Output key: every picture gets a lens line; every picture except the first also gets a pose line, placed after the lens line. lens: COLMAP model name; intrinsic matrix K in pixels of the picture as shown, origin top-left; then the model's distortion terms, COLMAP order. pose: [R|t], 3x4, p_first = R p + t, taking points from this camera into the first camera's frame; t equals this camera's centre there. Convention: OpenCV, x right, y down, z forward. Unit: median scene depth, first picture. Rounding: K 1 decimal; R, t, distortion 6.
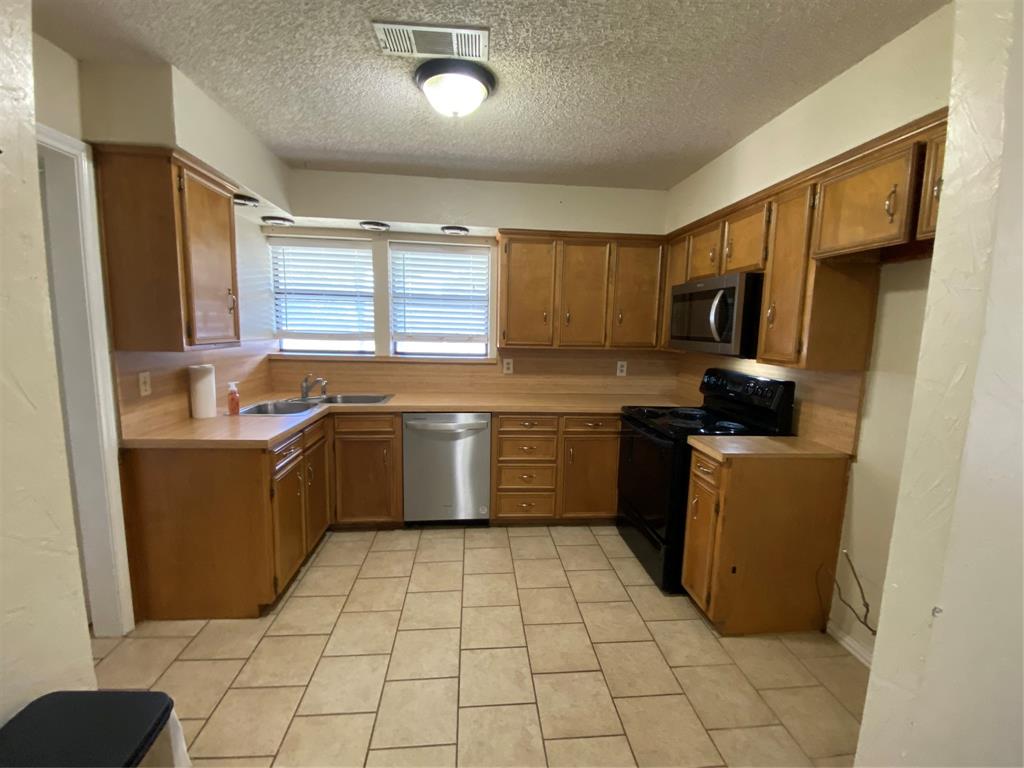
lens RADIAL K [[432.5, 0, 512.0], [0, 432.5, 384.0], [0, 0, 1]] dist [0.003237, -0.000103]
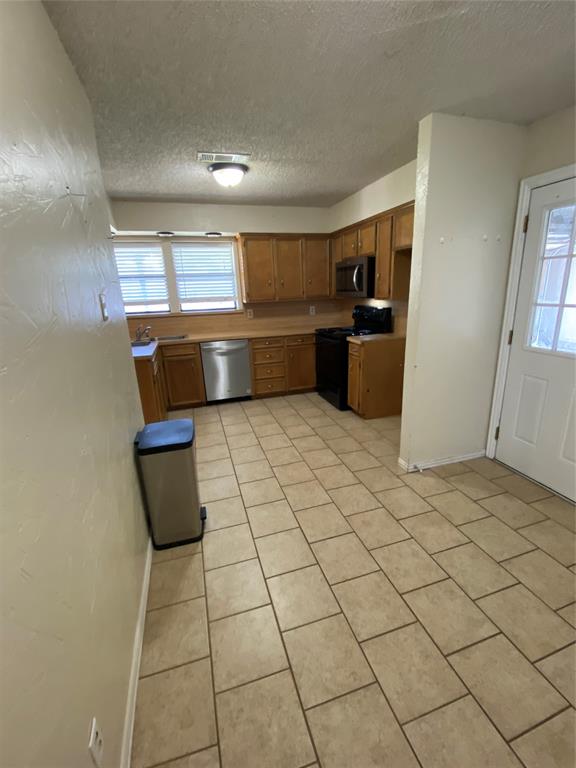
lens RADIAL K [[324.4, 0, 291.0], [0, 324.4, 384.2], [0, 0, 1]] dist [0.003237, -0.000103]
pose [[0.976028, -0.117927, 0.182930, -0.149987], [0.088163, 0.982665, 0.163084, 0.050860], [-0.198990, -0.143047, 0.969505, -0.435015]]
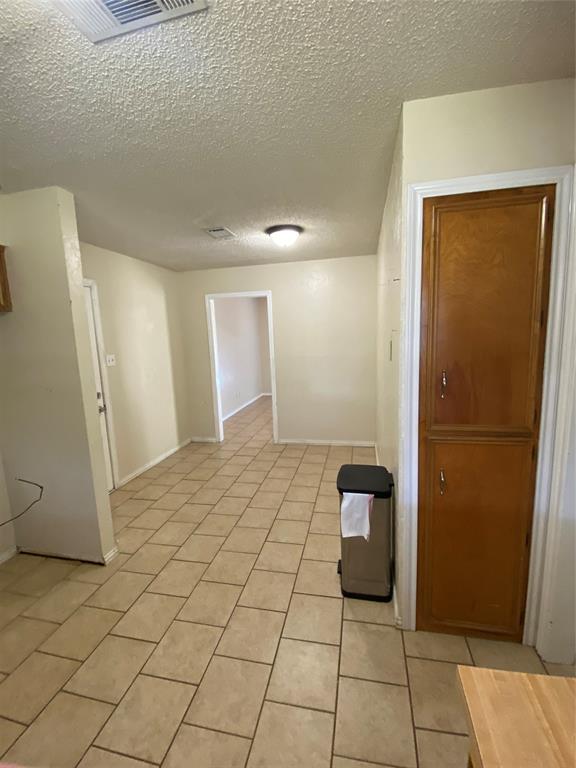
lens RADIAL K [[324.4, 0, 291.0], [0, 324.4, 384.2], [0, 0, 1]] dist [0.003237, -0.000103]
pose [[-0.954425, -0.032605, 0.296663, -0.339202], [0.054262, 0.958490, 0.279917, -0.147570], [-0.293475, 0.283257, -0.913038, 0.857077]]
